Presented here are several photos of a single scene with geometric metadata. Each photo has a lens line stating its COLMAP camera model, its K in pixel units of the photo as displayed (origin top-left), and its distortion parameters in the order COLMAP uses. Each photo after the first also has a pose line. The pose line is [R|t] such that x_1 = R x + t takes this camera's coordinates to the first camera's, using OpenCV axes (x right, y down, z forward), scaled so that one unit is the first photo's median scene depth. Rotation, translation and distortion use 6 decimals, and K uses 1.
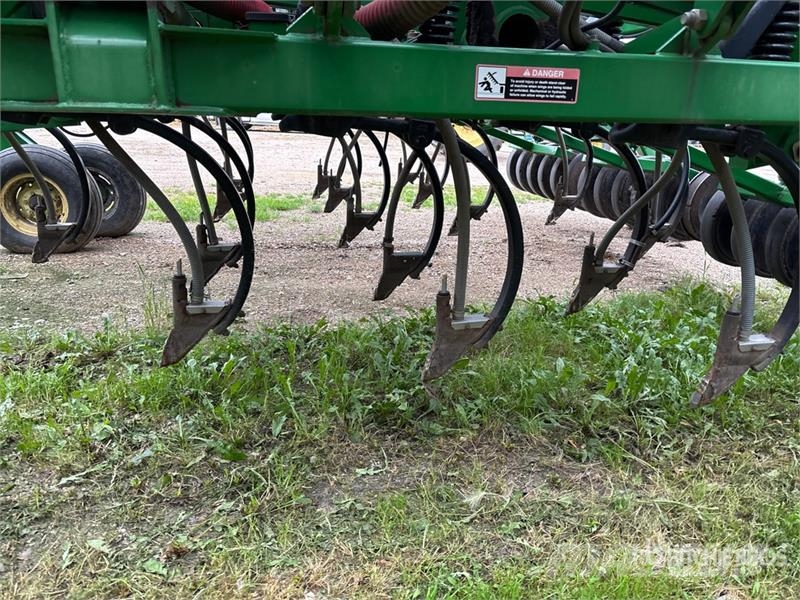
lens RADIAL K [[583.8, 0, 404.1], [0, 583.8, 298.0], [0, 0, 1]] dist [0.063817, -0.089114]
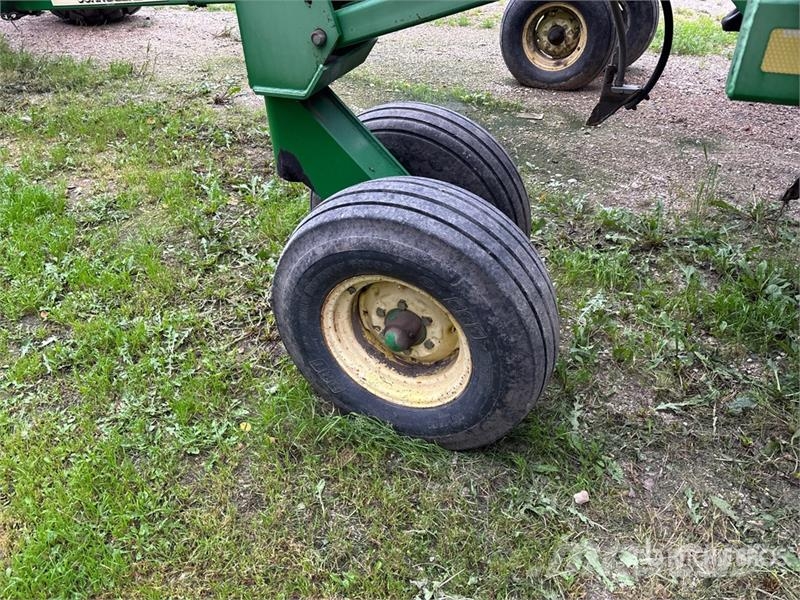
lens RADIAL K [[583.8, 0, 404.1], [0, 583.8, 298.0], [0, 0, 1]] dist [0.063817, -0.089114]
pose [[0.800323, 0.294976, -0.521988, -0.360271], [-0.116417, 0.930490, 0.347326, -0.126908], [0.588158, -0.217205, 0.779033, -0.006492]]
